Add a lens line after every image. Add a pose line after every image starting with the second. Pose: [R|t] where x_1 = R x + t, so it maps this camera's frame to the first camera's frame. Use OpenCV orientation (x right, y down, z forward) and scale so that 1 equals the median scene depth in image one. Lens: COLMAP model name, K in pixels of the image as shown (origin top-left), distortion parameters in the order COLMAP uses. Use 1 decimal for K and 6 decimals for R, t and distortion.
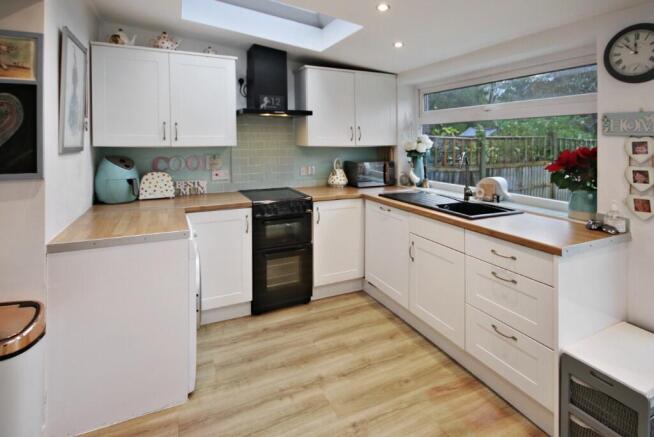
lens RADIAL K [[305.3, 0, 344.7], [0, 305.3, 205.9], [0, 0, 1]] dist [0.004940, 0.001066]
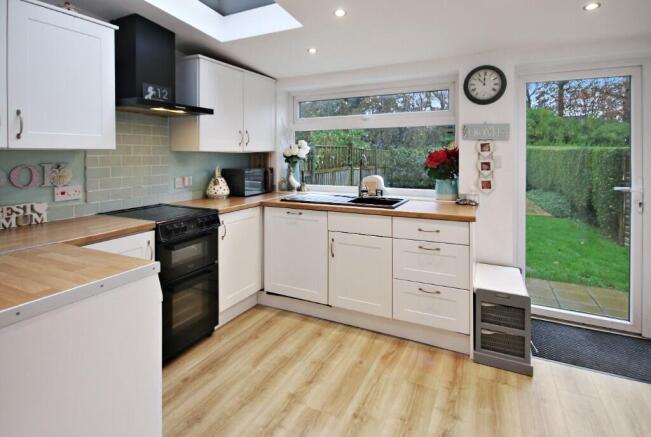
lens RADIAL K [[303.9, 0, 326.4], [0, 303.9, 218.1], [0, 0, 1]] dist [0.004940, 0.001066]
pose [[0.813117, -0.127656, 0.567930, -0.379163], [0.127703, 0.991009, 0.039918, 0.000629], [-0.567919, 0.040069, 0.822108, 0.127049]]
